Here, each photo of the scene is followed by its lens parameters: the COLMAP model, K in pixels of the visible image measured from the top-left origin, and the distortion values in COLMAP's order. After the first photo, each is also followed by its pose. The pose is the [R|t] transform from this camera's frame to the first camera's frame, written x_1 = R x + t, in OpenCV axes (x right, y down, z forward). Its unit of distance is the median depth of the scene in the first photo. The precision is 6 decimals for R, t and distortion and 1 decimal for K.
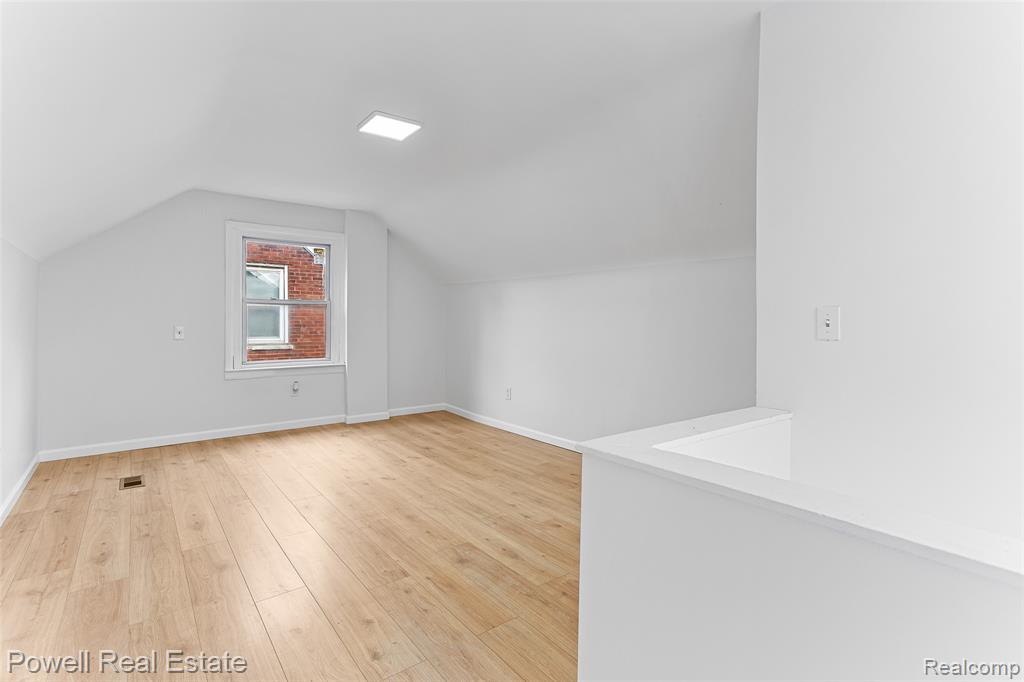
lens RADIAL K [[483.7, 0, 514.2], [0, 483.7, 337.9], [0, 0, 1]] dist [0.032491, 0.001050]
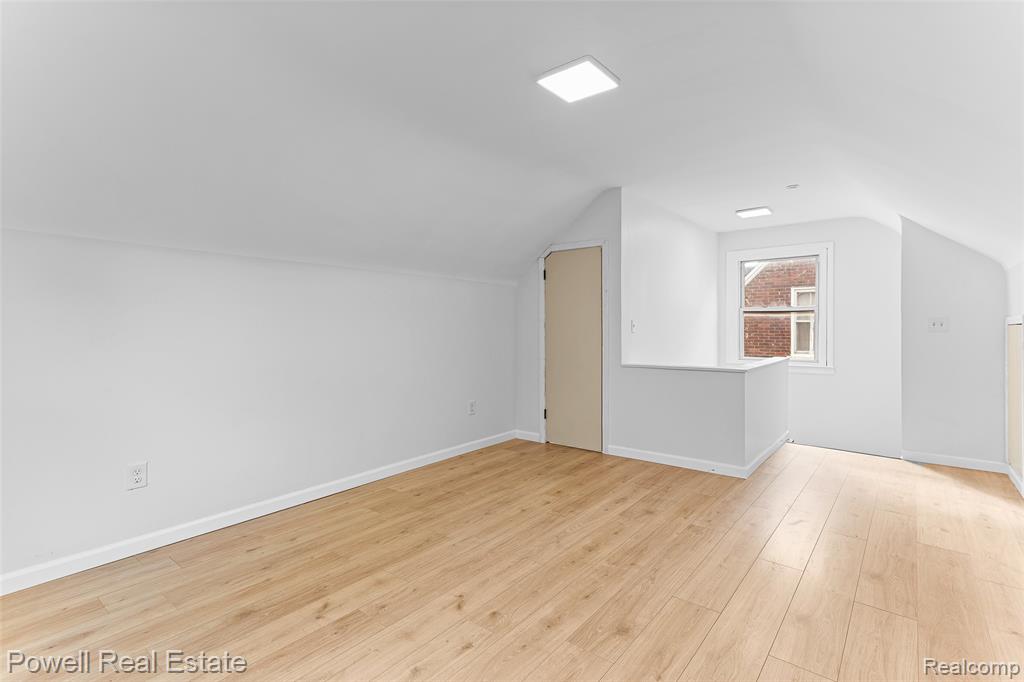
lens RADIAL K [[483.7, 0, 514.0], [0, 483.7, 335.4], [0, 0, 1]] dist [0.032491, 0.001050]
pose [[-0.221282, -0.022747, 0.974944, -0.928057], [0.038244, 0.998756, 0.031983, -0.043700], [-0.974460, 0.044363, -0.220137, 1.181401]]
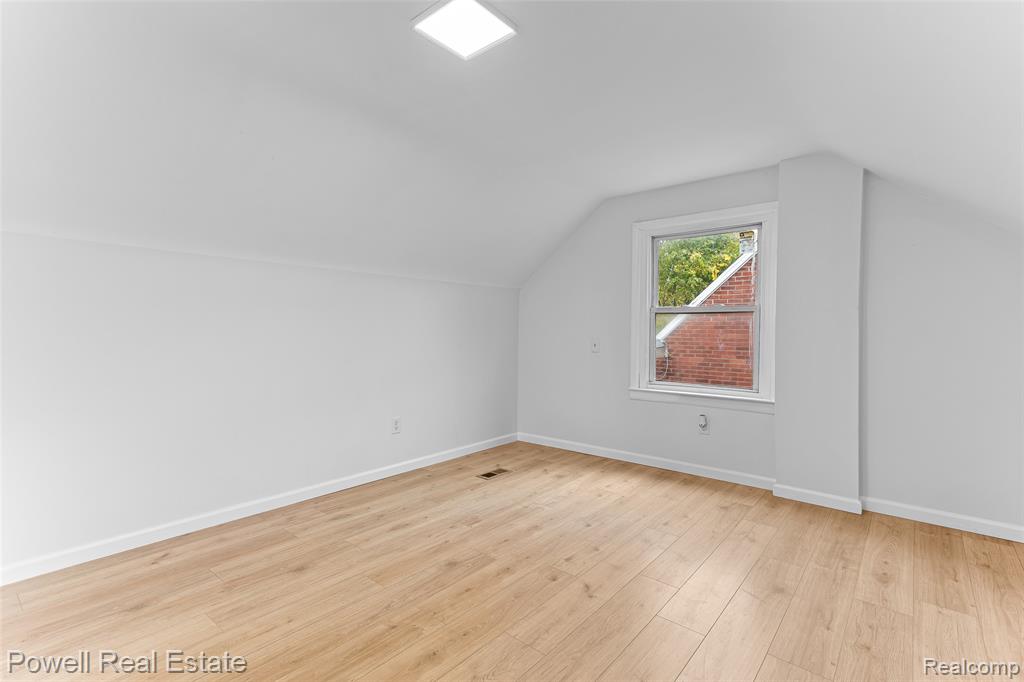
lens RADIAL K [[483.7, 0, 506.3], [0, 483.7, 333.5], [0, 0, 1]] dist [0.032491, 0.001050]
pose [[0.202548, -0.000204, -0.979272, 0.354871], [-0.044152, 0.998981, -0.009340, -0.023502], [0.978276, 0.045129, 0.202333, 0.857135]]
